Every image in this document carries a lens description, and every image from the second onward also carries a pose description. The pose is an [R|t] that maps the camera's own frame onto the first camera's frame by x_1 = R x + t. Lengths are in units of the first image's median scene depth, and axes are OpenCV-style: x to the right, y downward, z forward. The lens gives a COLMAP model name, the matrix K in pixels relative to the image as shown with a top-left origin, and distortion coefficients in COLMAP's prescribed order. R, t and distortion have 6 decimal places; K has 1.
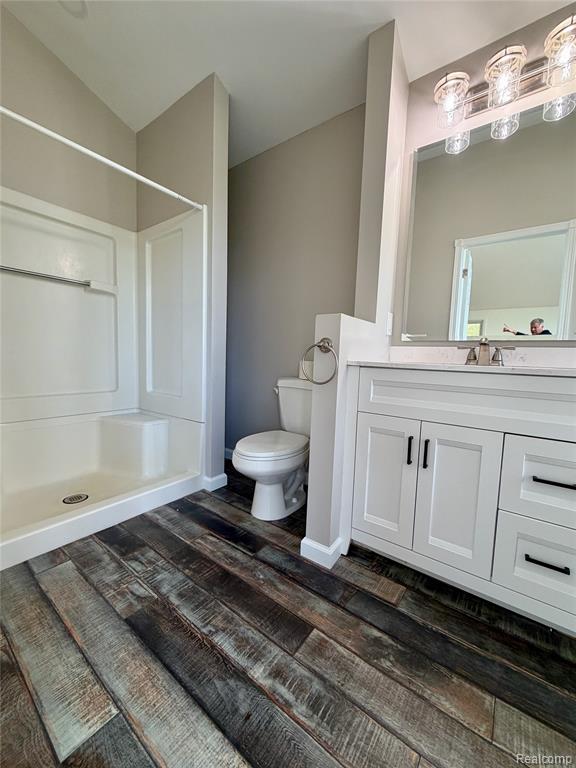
lens RADIAL K [[306.3, 0, 288.0], [0, 306.3, 384.0], [0, 0, 1]] dist [-0.000962, 0.000075]
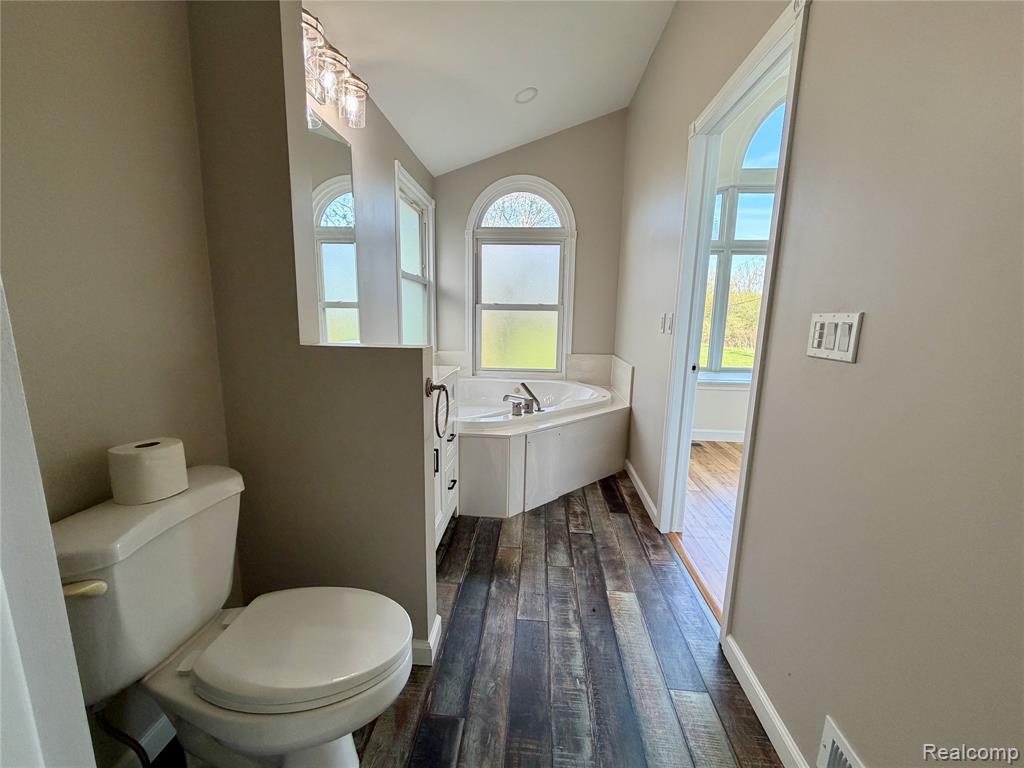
lens RADIAL K [[408.4, 0, 510.4], [0, 408.4, 382.8], [0, 0, 1]] dist [-0.000962, 0.000075]
pose [[-0.540830, -0.184265, 0.820701, -1.068786], [0.043269, 0.968323, 0.245923, -0.496134], [-0.840018, 0.168513, -0.515725, 1.751194]]
